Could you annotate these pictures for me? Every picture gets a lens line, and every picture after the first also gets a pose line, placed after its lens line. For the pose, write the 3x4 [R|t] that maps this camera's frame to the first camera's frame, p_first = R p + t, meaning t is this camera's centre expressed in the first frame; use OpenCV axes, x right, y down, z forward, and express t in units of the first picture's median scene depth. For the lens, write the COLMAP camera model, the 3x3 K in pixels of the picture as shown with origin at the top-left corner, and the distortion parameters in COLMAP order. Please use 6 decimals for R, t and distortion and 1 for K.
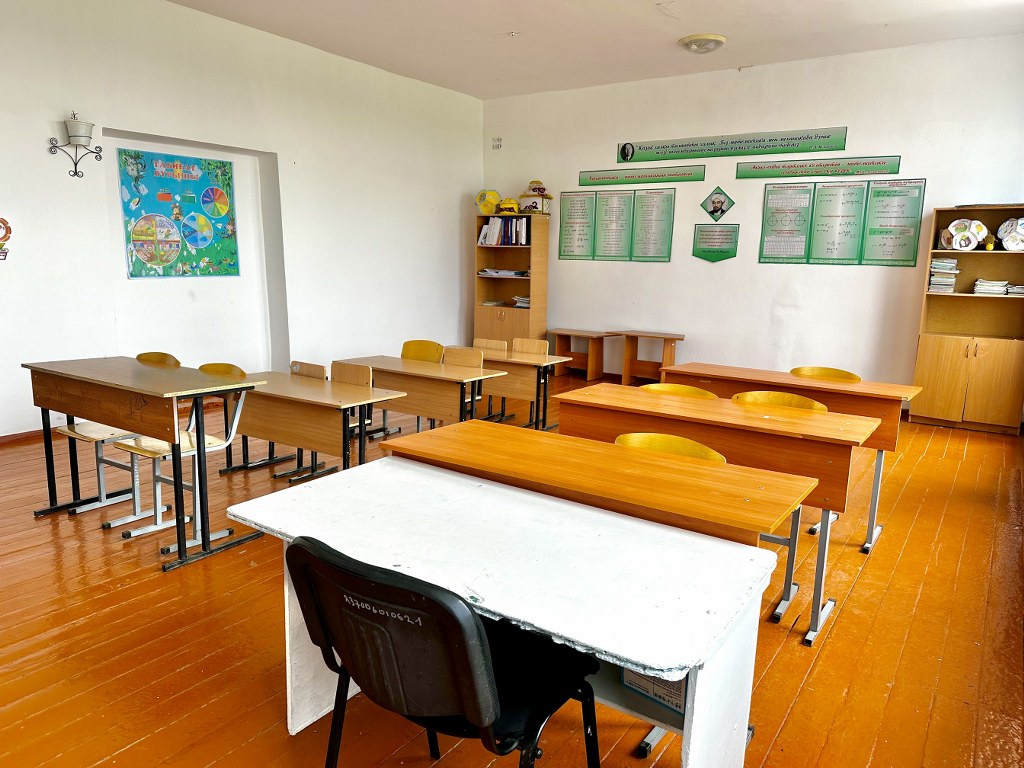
lens RADIAL K [[723.8, 0, 513.2], [0, 723.8, 386.0], [0, 0, 1]] dist [0.040946, -0.015043]
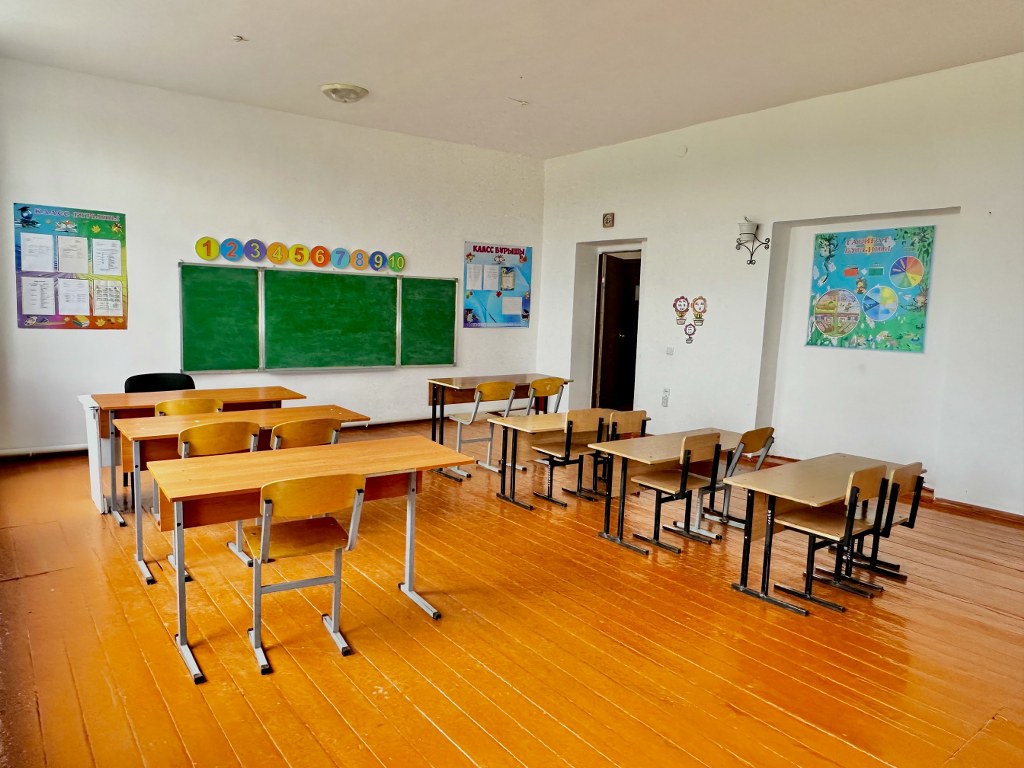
lens RADIAL K [[723.8, 0, 512.7], [0, 723.8, 384.8], [0, 0, 1]] dist [0.040946, -0.015043]
pose [[-0.316328, 0.079756, -0.945291, 0.661751], [-0.207910, 0.966405, 0.151111, -0.159112], [0.925586, 0.244336, -0.289119, 0.886133]]
